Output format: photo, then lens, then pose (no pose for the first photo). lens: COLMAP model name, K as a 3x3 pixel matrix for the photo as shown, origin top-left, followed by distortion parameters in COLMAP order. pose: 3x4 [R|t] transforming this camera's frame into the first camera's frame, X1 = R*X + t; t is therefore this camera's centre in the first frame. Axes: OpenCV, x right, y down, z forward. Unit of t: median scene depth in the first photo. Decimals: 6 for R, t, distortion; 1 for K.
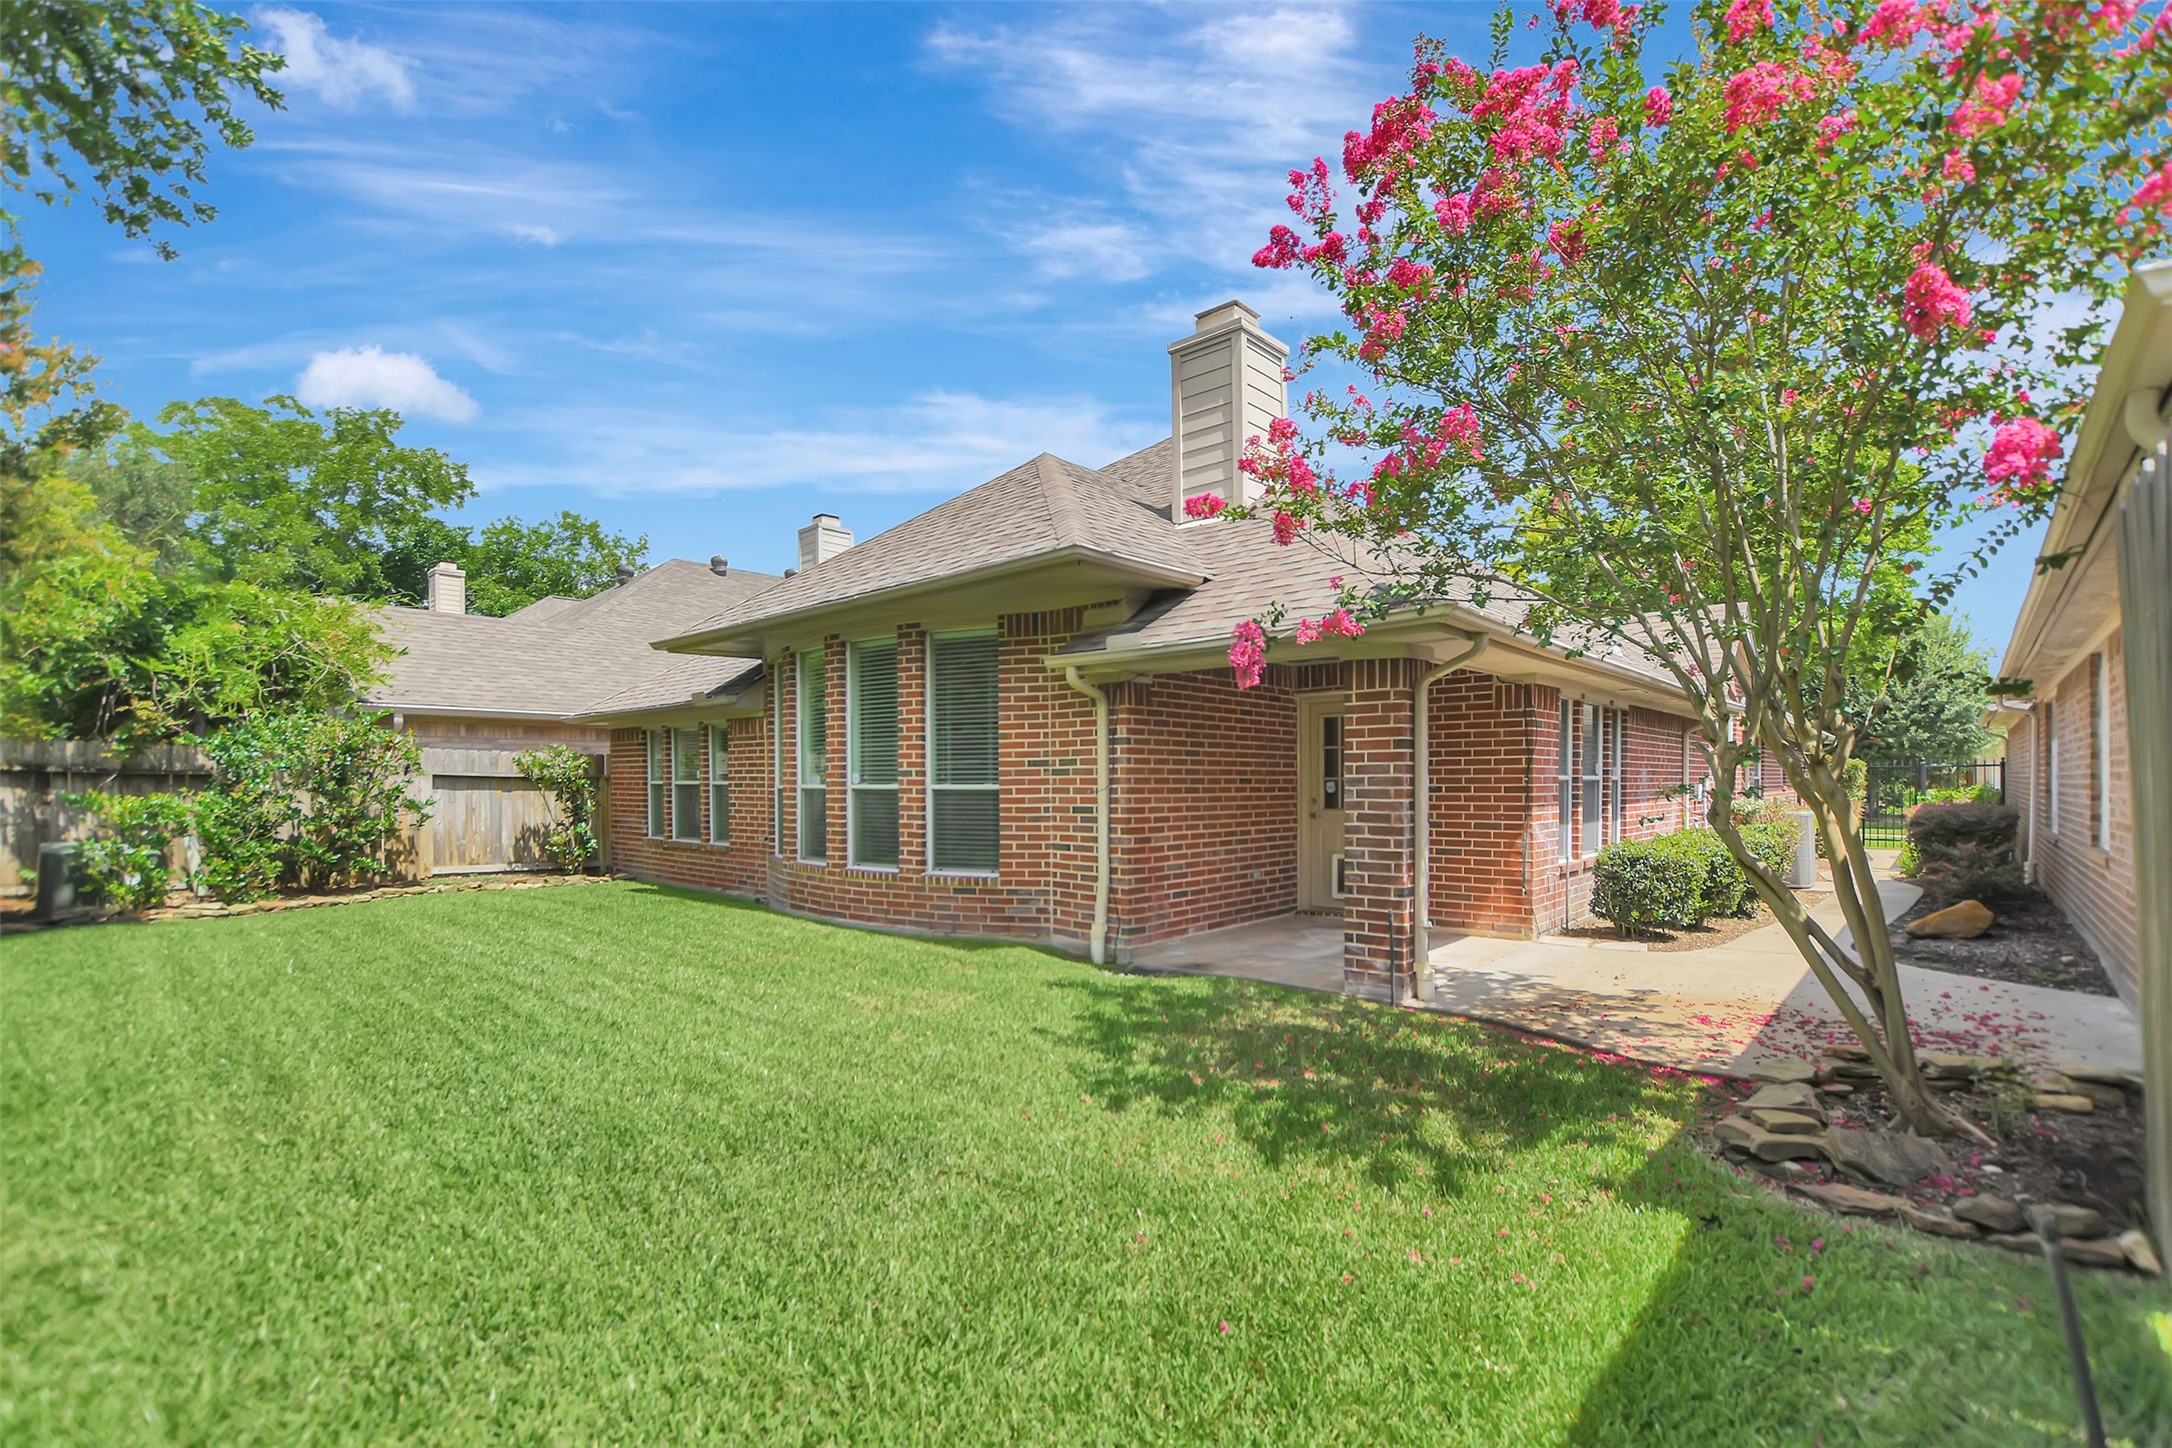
lens RADIAL K [[963.8, 0, 1076.6], [0, 963.8, 742.2], [0, 0, 1]] dist [-0.027284, 0.000737]
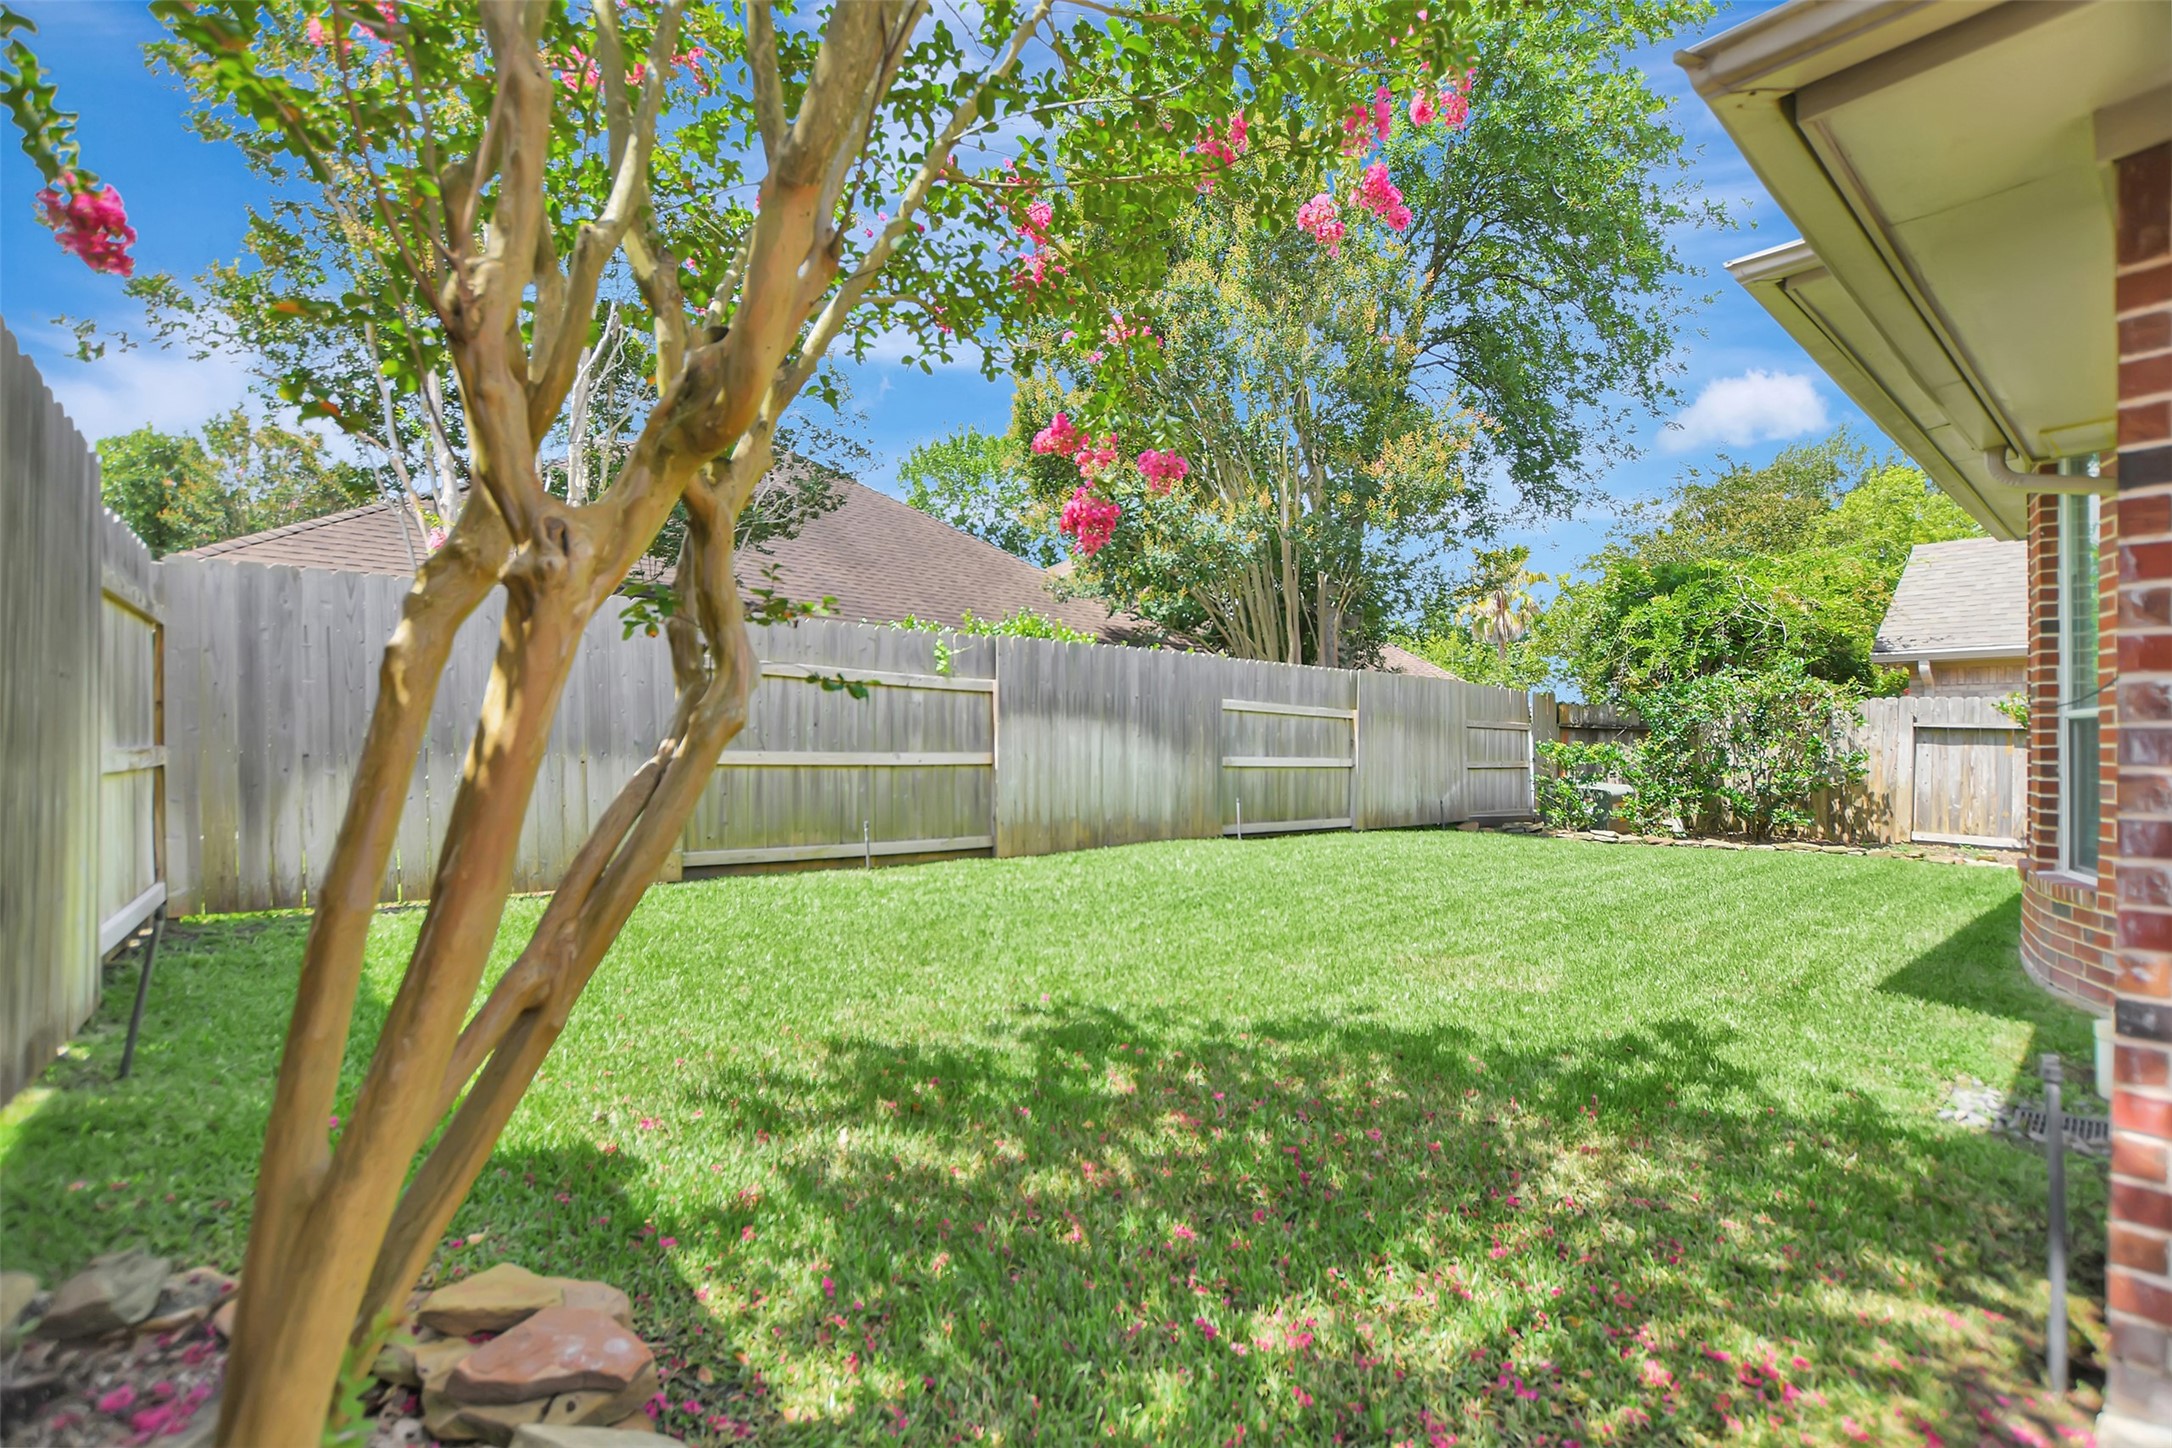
lens RADIAL K [[963.8, 0, 1076.6], [0, 963.8, 742.2], [0, 0, 1]] dist [-0.027284, 0.000737]
pose [[-0.133380, -0.004194, -0.991056, 0.665780], [0.026920, 0.999607, -0.007853, 0.076893], [0.990699, -0.027727, -0.133214, 0.780102]]
